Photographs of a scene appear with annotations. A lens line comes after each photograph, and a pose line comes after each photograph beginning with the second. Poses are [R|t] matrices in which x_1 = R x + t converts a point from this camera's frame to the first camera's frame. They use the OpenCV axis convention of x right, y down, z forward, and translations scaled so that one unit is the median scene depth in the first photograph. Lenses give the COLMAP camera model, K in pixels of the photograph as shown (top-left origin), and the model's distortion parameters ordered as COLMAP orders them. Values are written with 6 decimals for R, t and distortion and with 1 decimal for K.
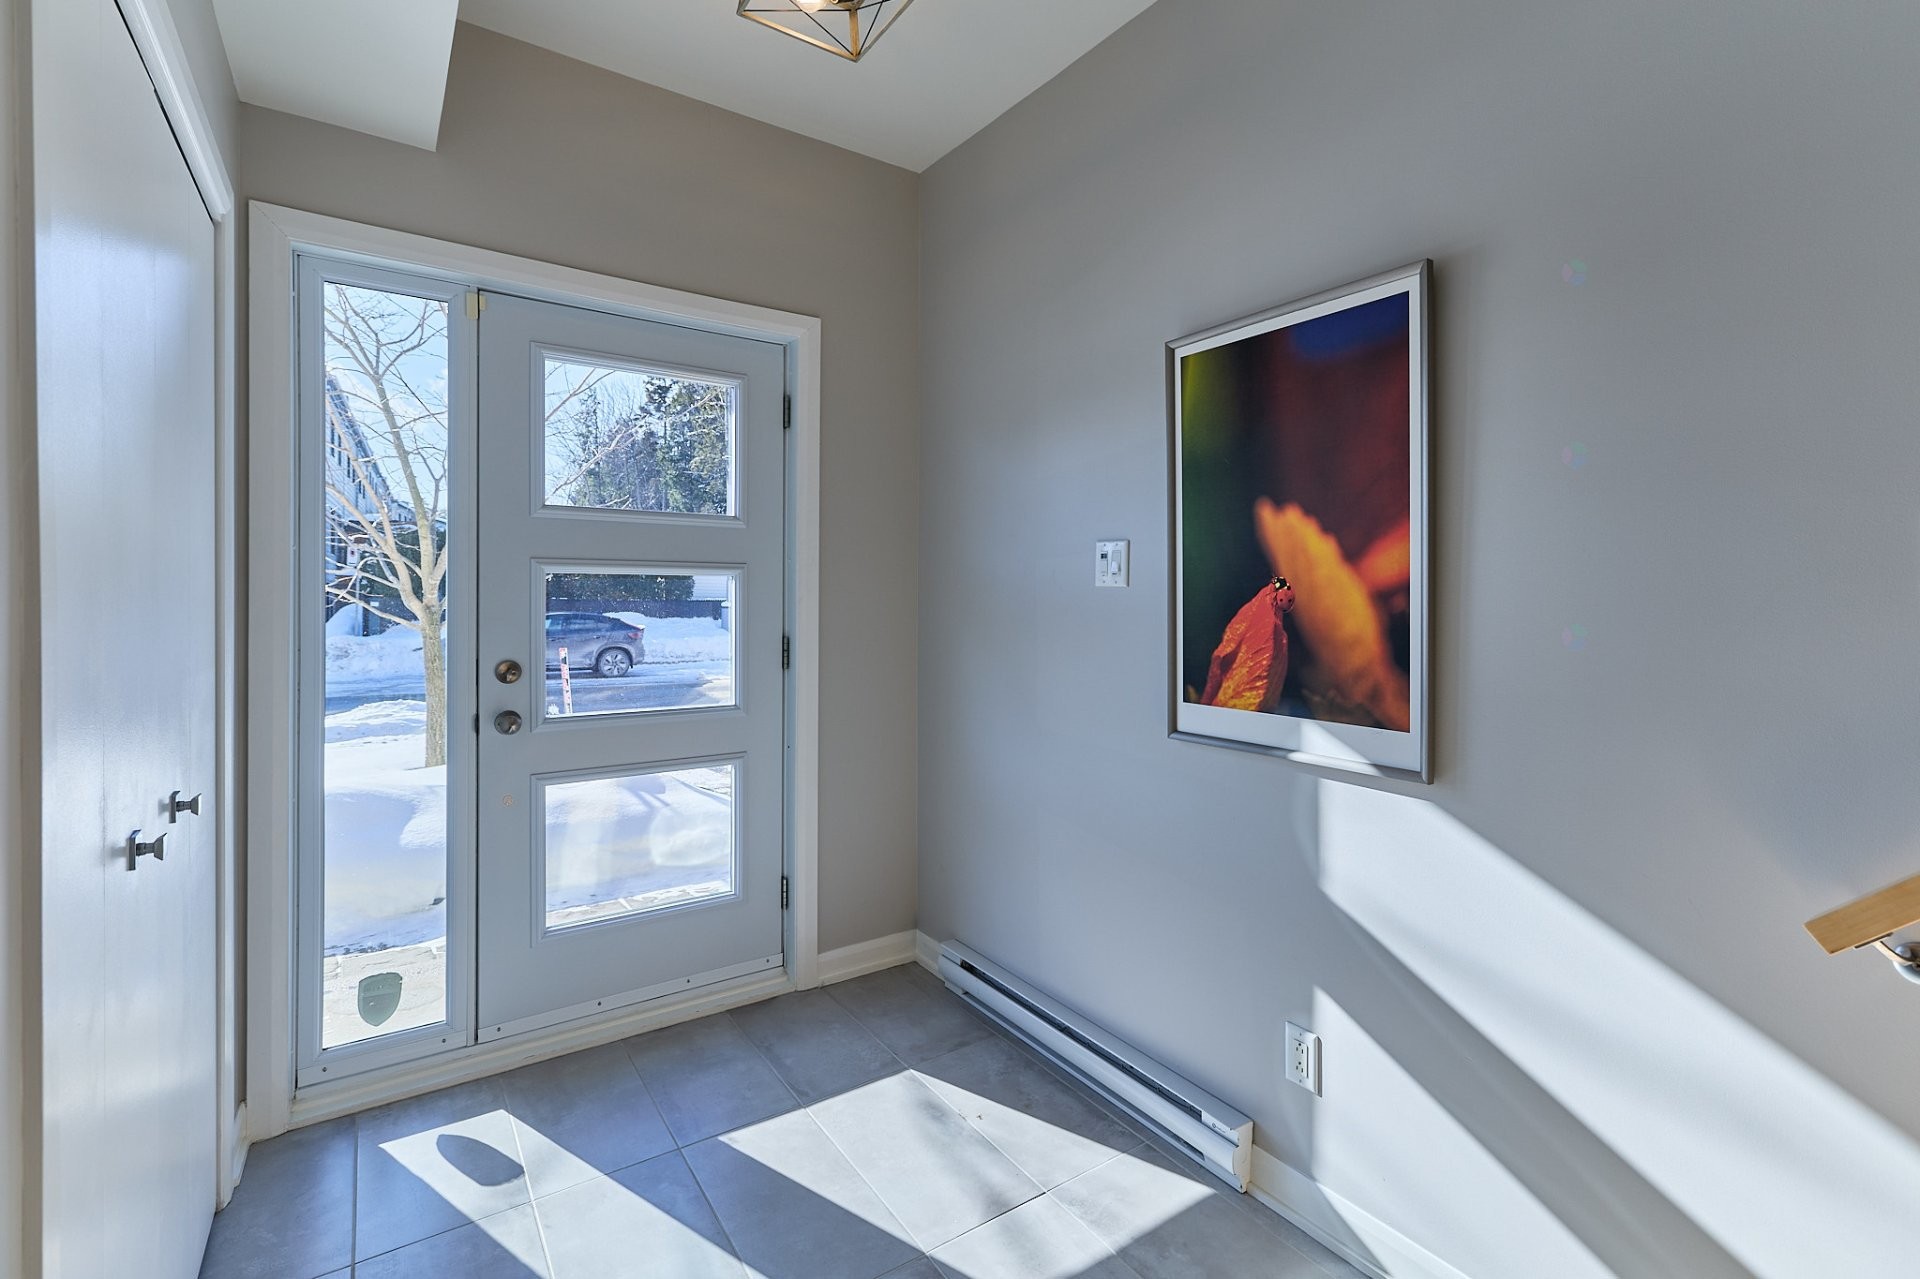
lens RADIAL K [[834.3, 0, 975.5], [0, 834.3, 614.5], [0, 0, 1]] dist [0.000023, -0.000048]
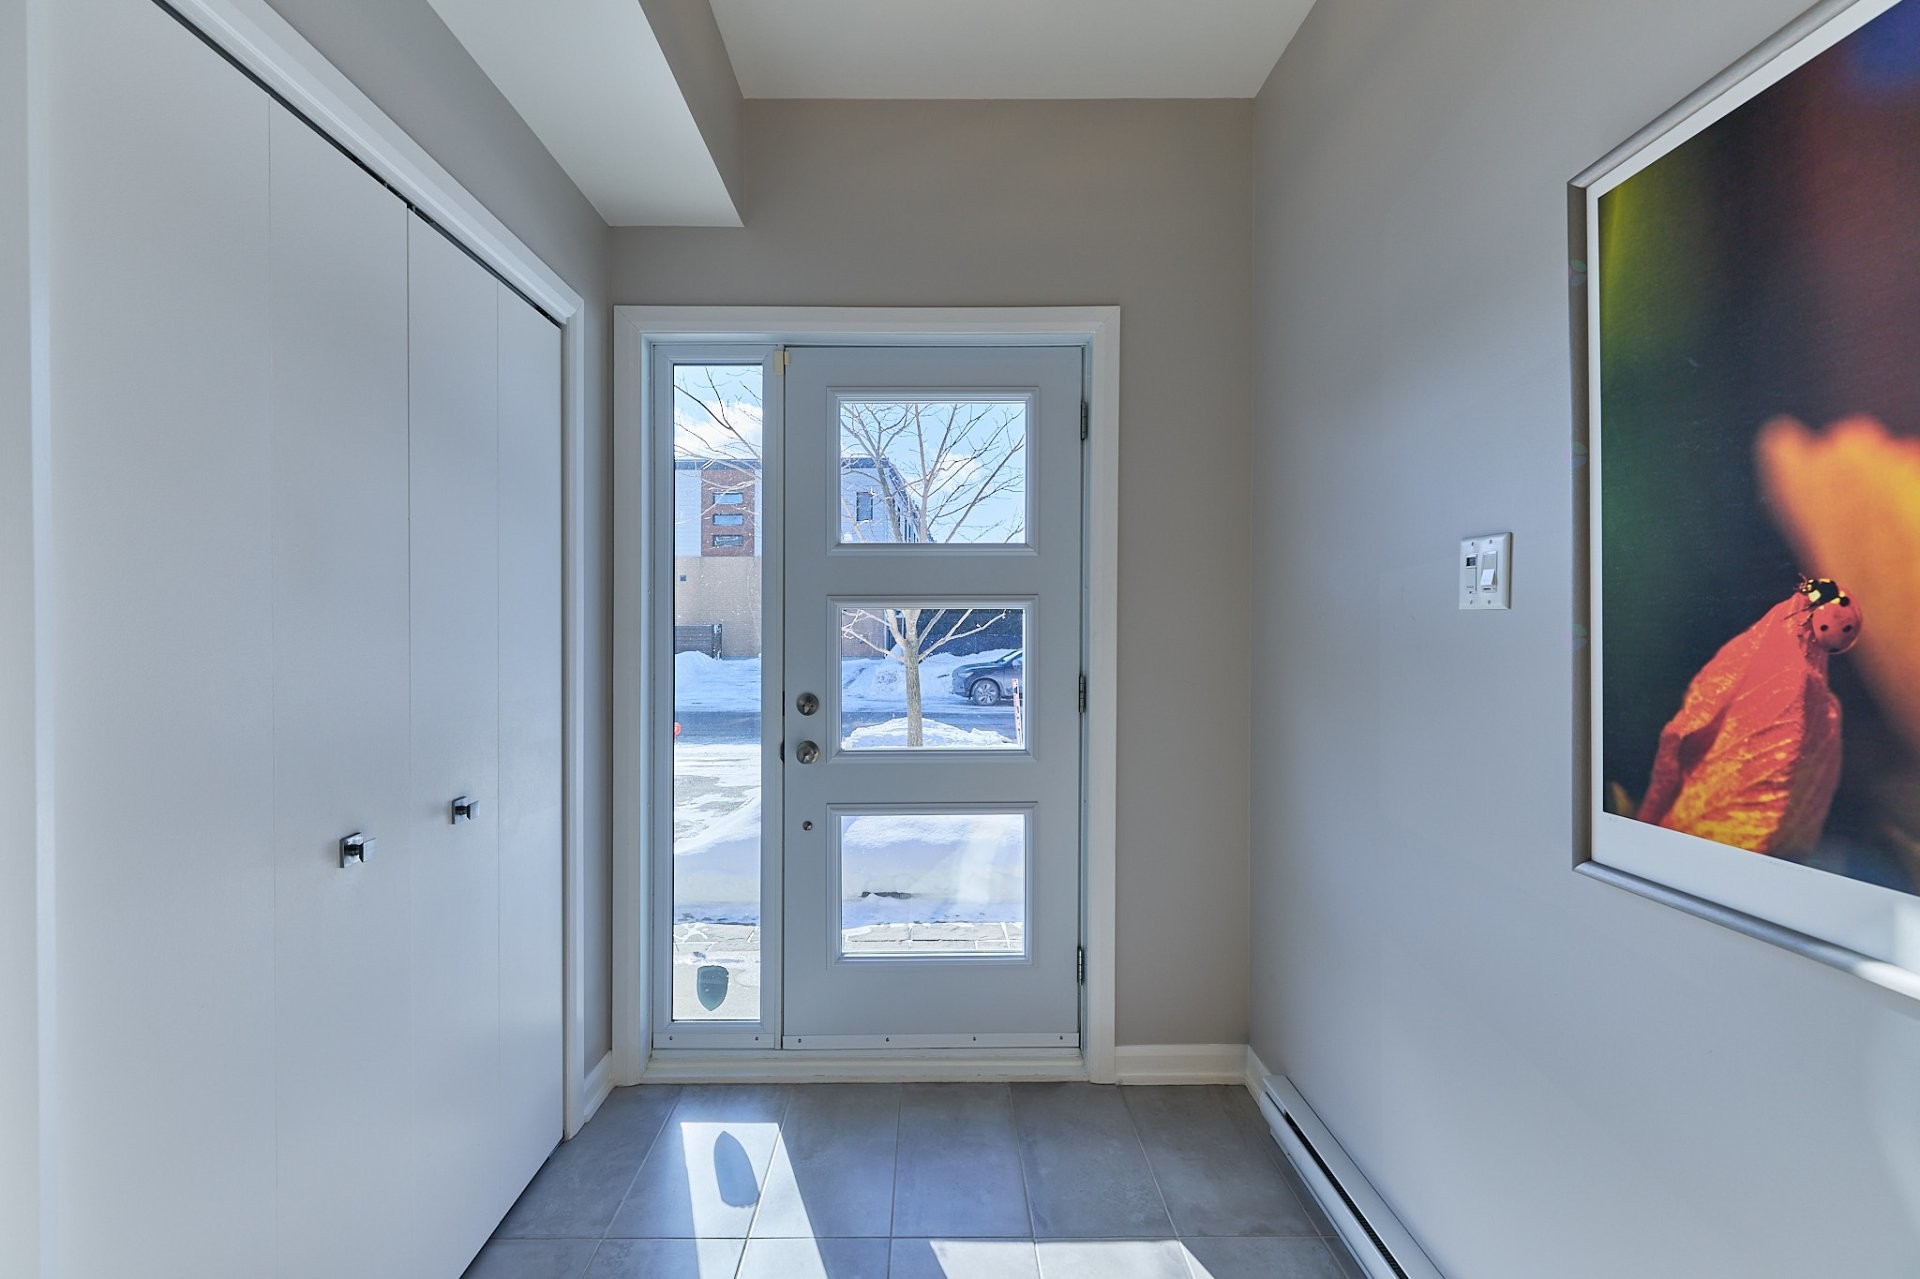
lens RADIAL K [[801.3, 0, 956.5], [0, 801.3, 647.3], [0, 0, 1]] dist [0.000641, 0.000259]
pose [[0.830095, 0.002797, -0.557616, 0.171048], [-0.003993, 0.999992, -0.000928, -0.002969], [0.557608, 0.002997, 0.830099, 0.280907]]
